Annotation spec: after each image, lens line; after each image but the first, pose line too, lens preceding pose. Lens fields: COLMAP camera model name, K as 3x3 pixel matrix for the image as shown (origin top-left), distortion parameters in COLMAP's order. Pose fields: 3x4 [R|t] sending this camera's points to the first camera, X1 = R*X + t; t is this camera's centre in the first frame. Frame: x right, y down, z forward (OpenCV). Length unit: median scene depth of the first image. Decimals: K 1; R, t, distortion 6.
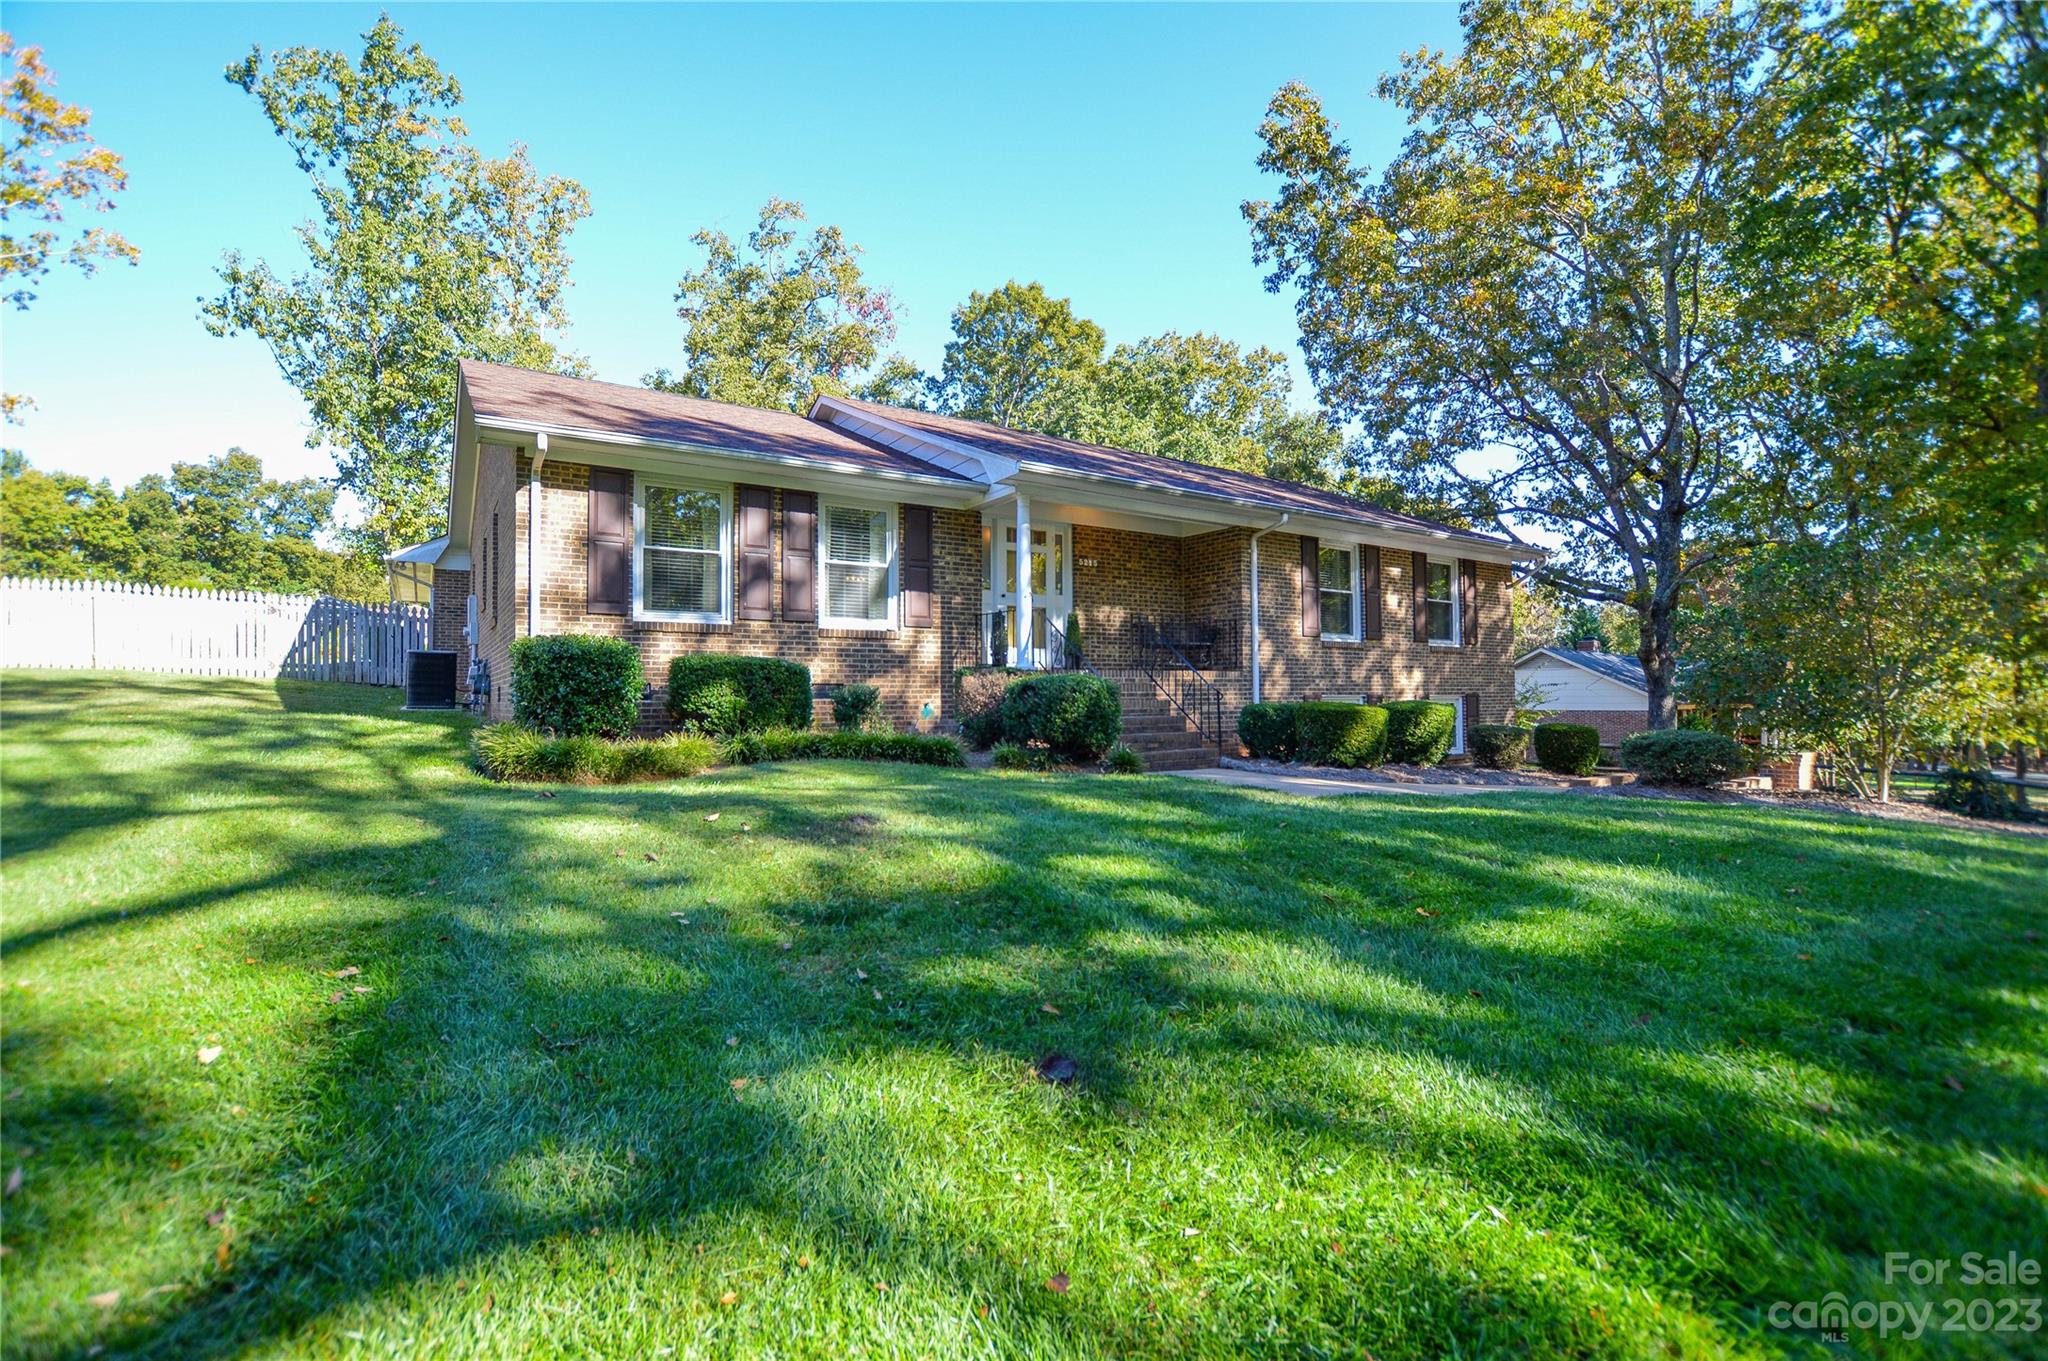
lens RADIAL K [[931.8, 0, 1016.5], [0, 931.8, 680.4], [0, 0, 1]] dist [-0.024065, 0.000302]
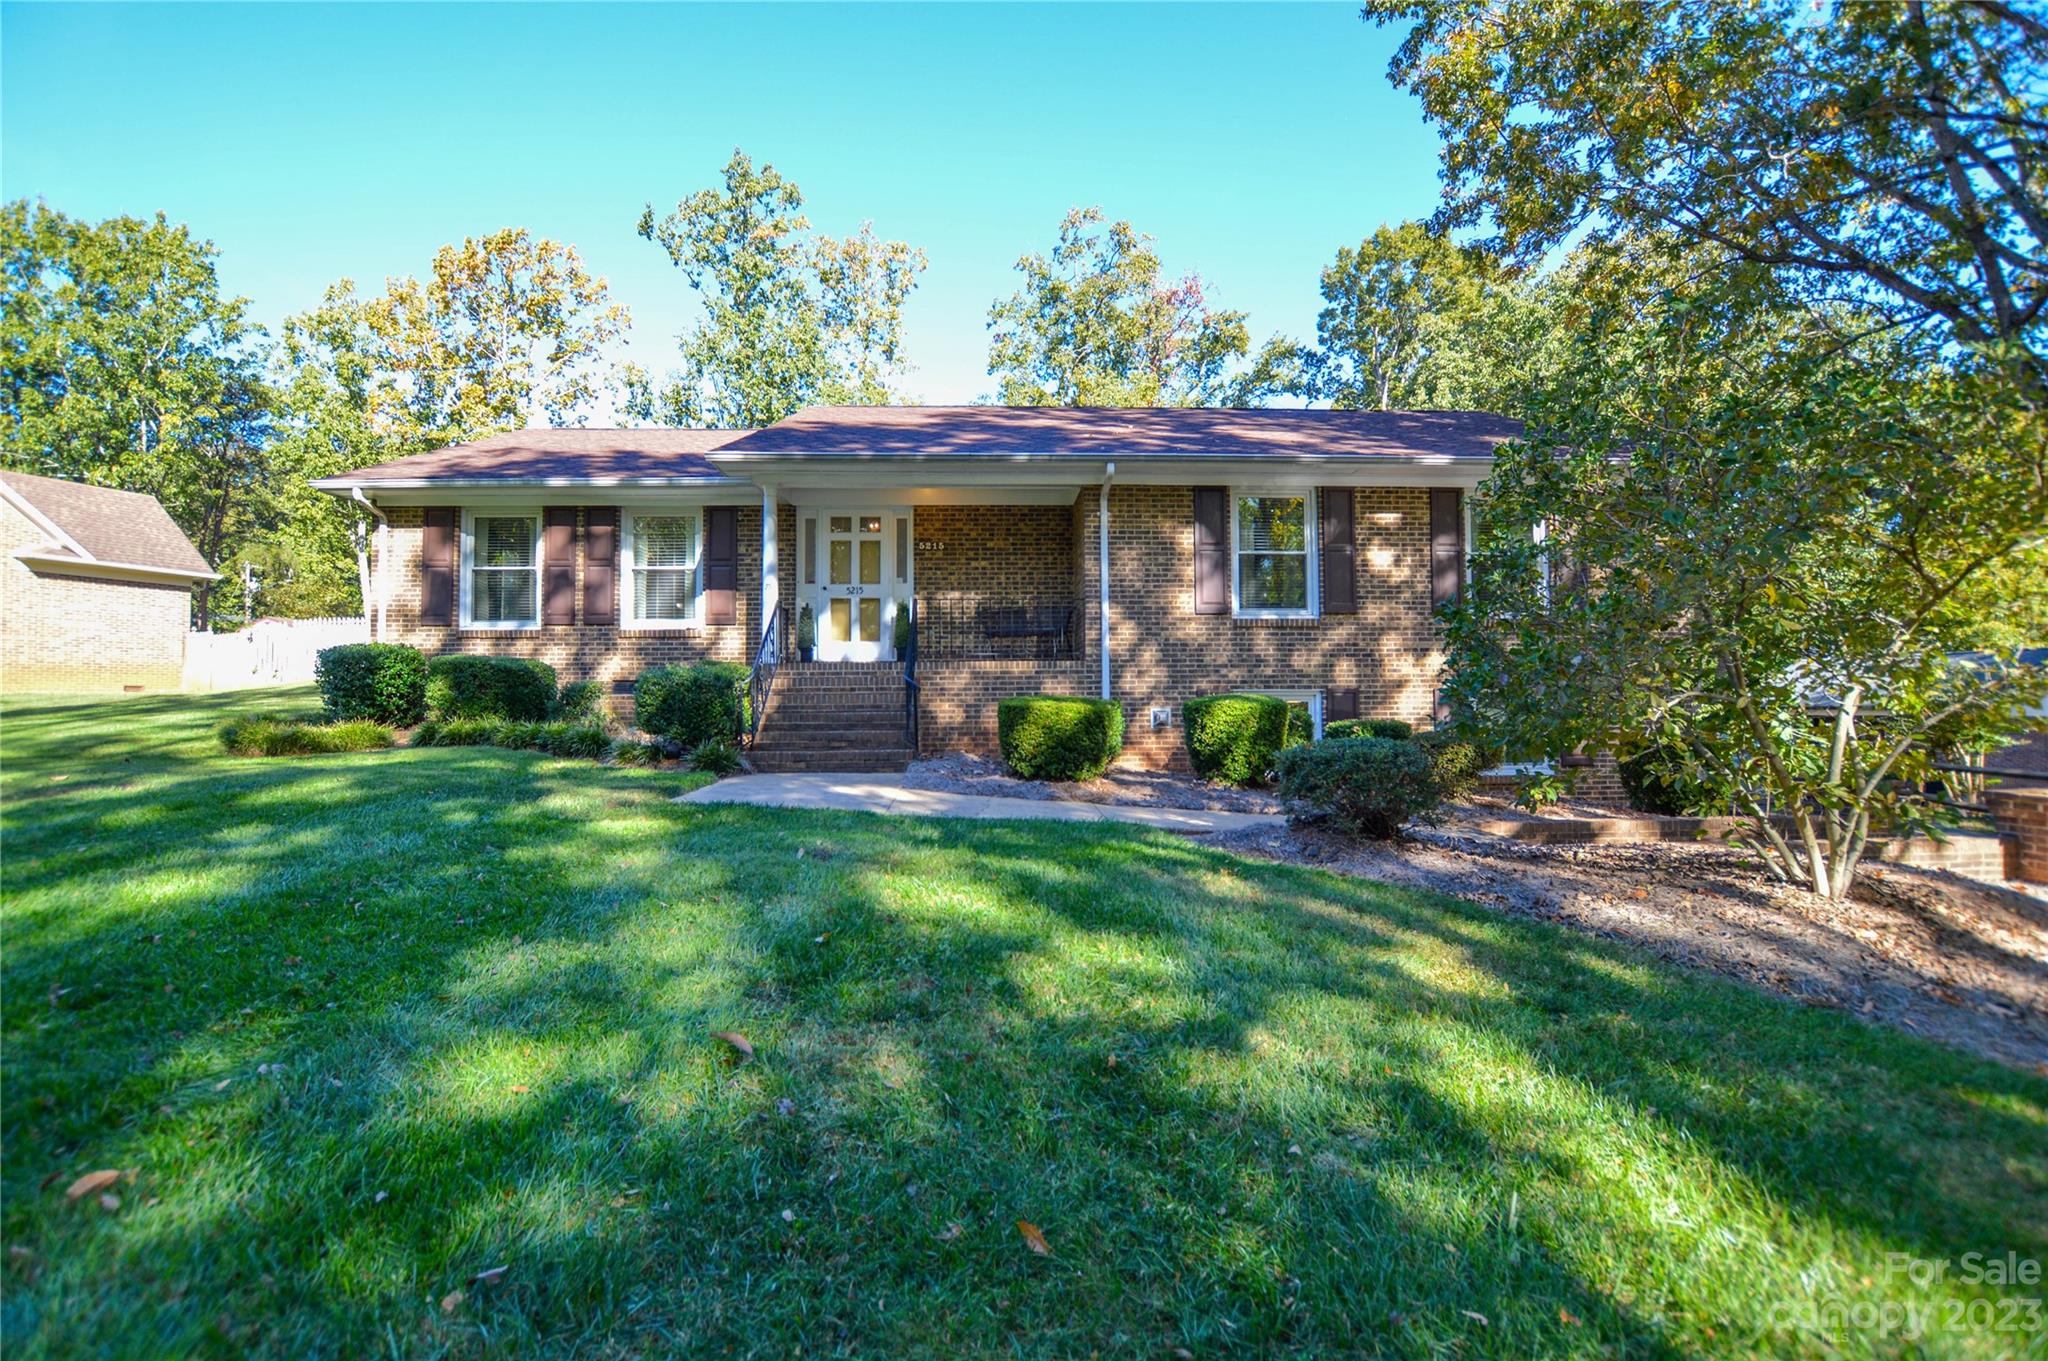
lens RADIAL K [[931.8, 0, 1020.7], [0, 931.8, 689.0], [0, 0, 1]] dist [-0.024065, 0.000302]
pose [[0.851302, -0.006559, -0.524635, 0.615711], [0.010191, 0.999940, 0.004034, 0.011911], [0.524578, -0.008781, 0.851317, 0.259135]]
